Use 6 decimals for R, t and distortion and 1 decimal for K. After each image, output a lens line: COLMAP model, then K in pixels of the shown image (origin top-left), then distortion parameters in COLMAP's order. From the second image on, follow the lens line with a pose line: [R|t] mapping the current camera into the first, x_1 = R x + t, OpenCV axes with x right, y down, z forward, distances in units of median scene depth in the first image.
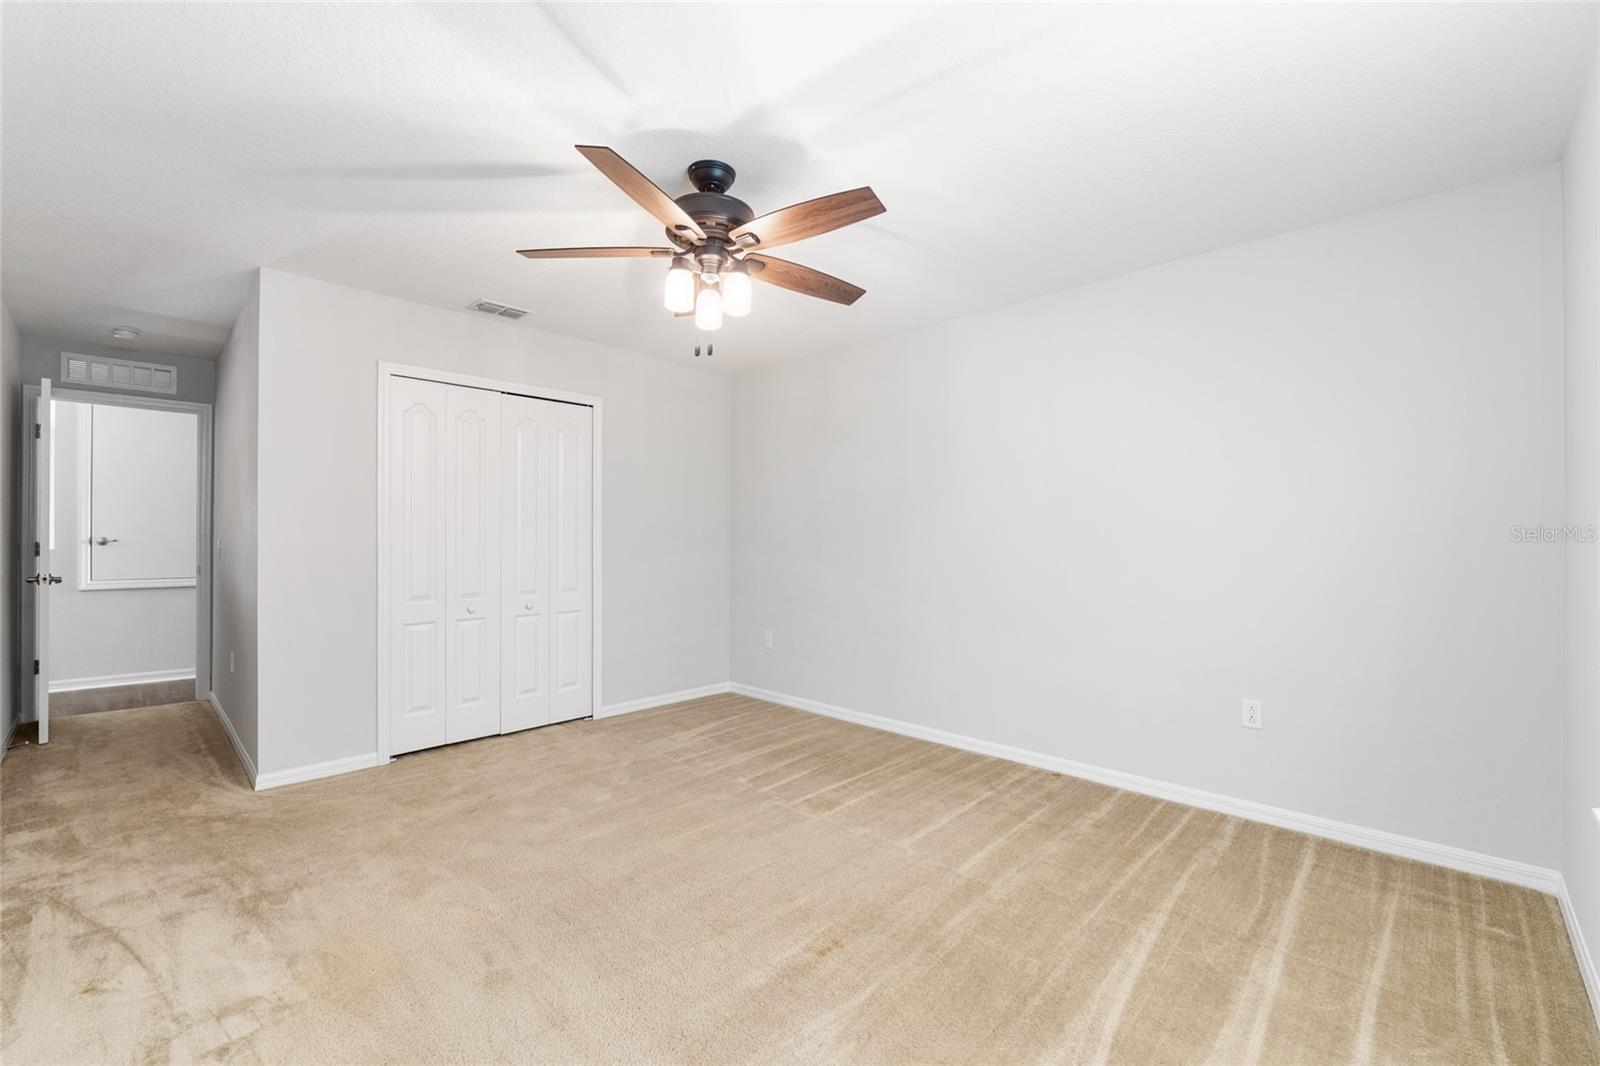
lens RADIAL K [[650.6, 0, 800.0], [0, 650.6, 533.0], [0, 0, 1]] dist [0.000305, 0.000026]
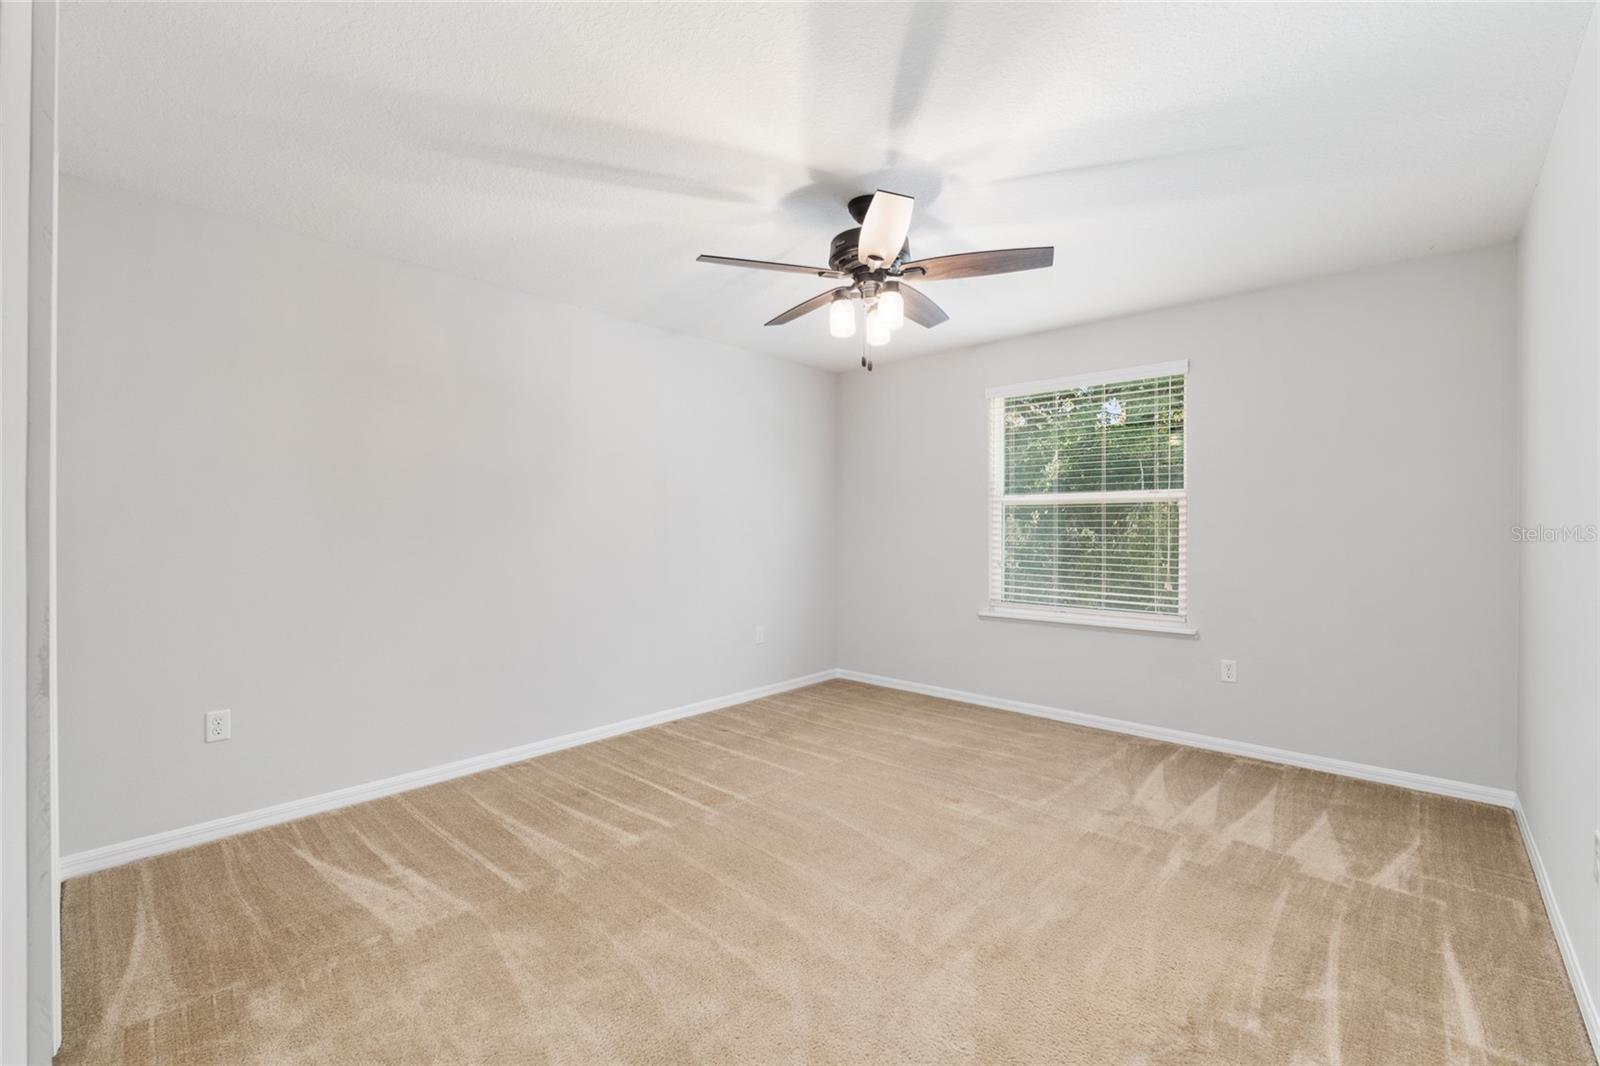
lens RADIAL K [[684.7, 0, 798.3], [0, 684.7, 538.6], [0, 0, 1]] dist [-0.001811, -0.000646]
pose [[-0.046027, -0.012863, 0.998857, -0.858086], [-0.017244, 0.999778, 0.012080, -0.000320], [-0.998791, -0.016669, -0.046238, 0.772308]]
